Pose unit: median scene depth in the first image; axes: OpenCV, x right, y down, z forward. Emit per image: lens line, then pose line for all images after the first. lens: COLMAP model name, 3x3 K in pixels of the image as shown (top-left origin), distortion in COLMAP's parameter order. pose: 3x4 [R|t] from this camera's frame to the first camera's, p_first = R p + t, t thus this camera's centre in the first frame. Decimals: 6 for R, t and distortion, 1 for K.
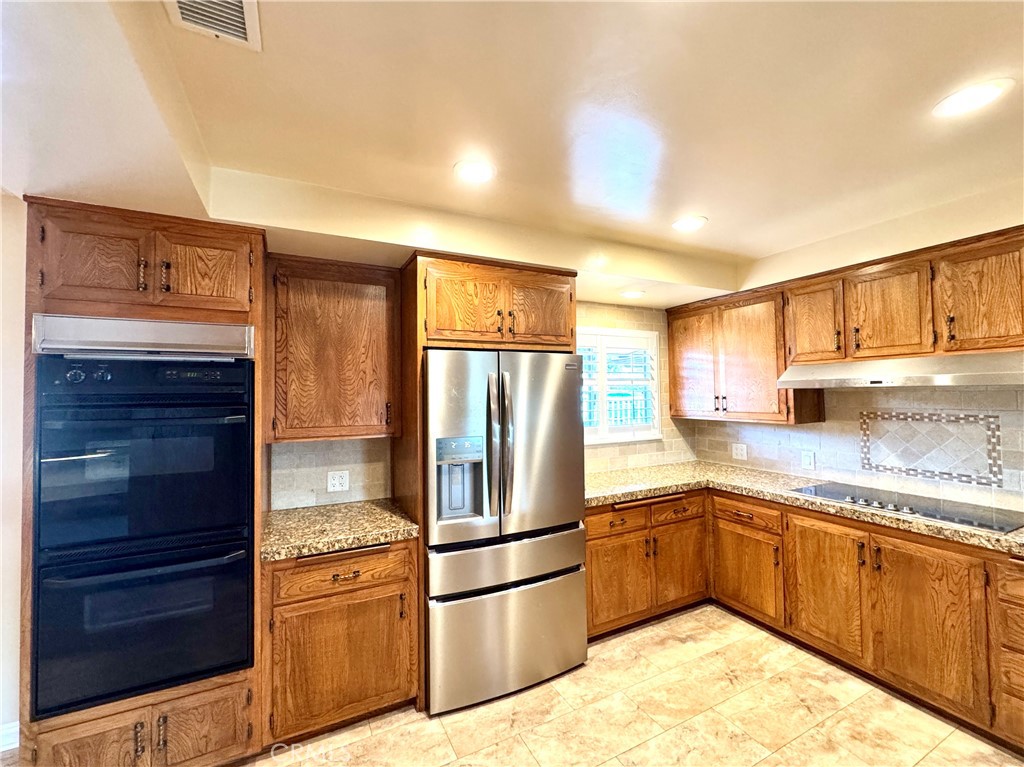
lens RADIAL K [[431.7, 0, 510.1], [0, 431.7, 384.5], [0, 0, 1]] dist [-0.001224, 0.000389]
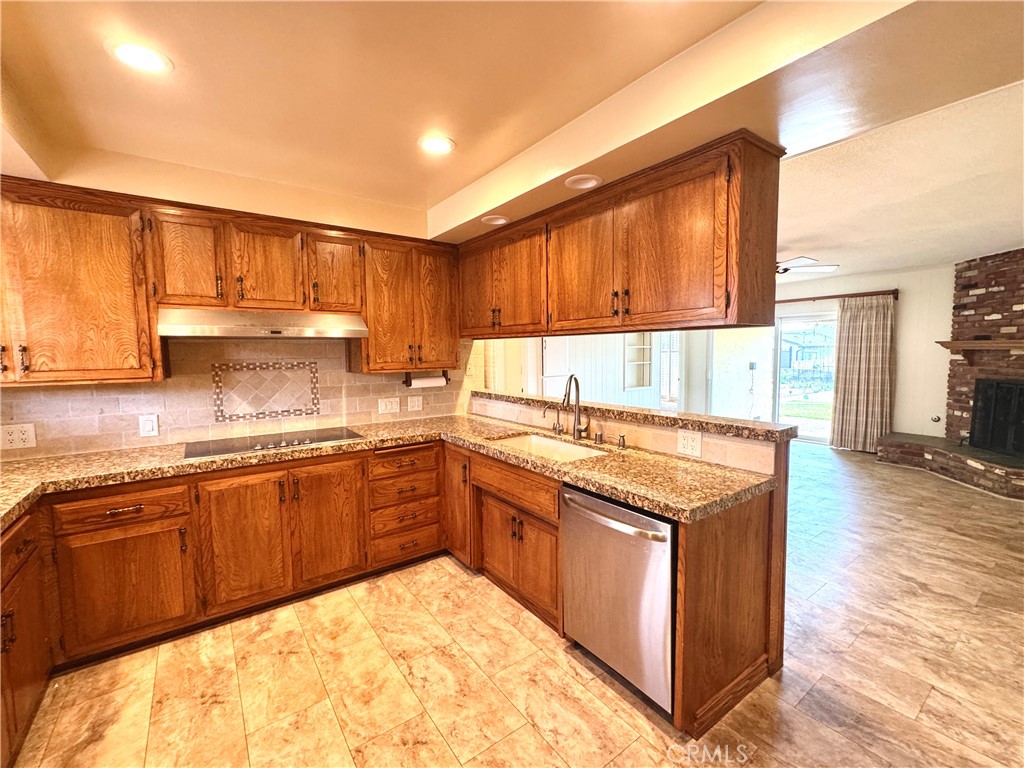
lens RADIAL K [[435.6, 0, 514.7], [0, 435.6, 384.4], [0, 0, 1]] dist [0.000072, 0.000020]
pose [[-0.163313, -0.057448, 0.984900, -0.300051], [-0.007439, 0.998347, 0.056998, 0.053477], [-0.986546, 0.001982, -0.163471, 0.545564]]
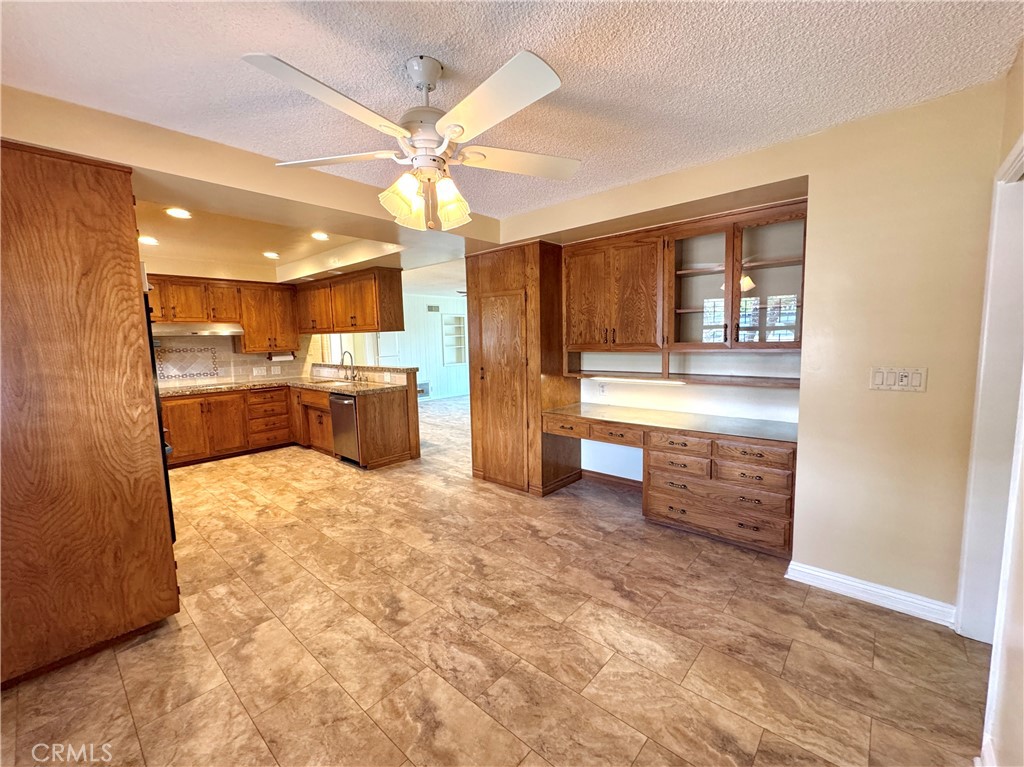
lens RADIAL K [[426.3, 0, 516.2], [0, 426.3, 383.8], [0, 0, 1]] dist [-0.001278, 0.000076]
pose [[-0.372611, -0.078538, 0.924658, -1.720744], [0.007679, 0.996117, 0.087702, 0.068859], [-0.927956, 0.039779, -0.370561, 0.252538]]
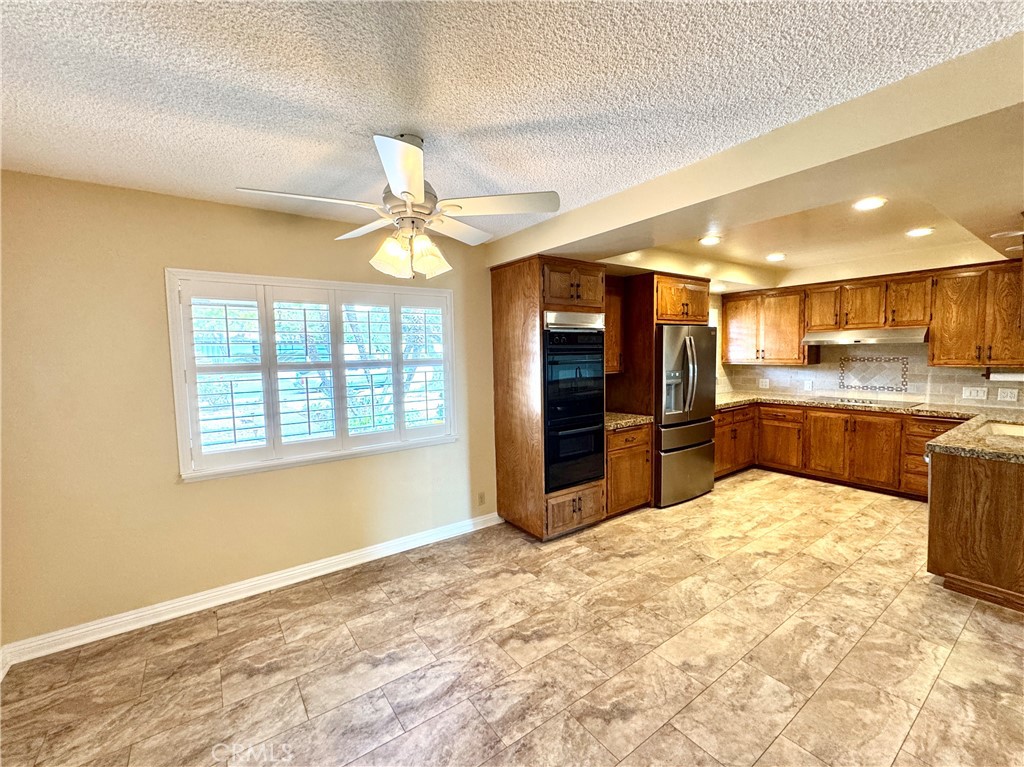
lens RADIAL K [[431.7, 0, 510.1], [0, 431.7, 384.5], [0, 0, 1]] dist [-0.001224, 0.000389]
pose [[0.987890, -0.017743, 0.154139, -0.982062], [0.003208, 0.995563, 0.094039, -0.000605], [-0.155124, -0.092406, 0.983564, -0.687983]]
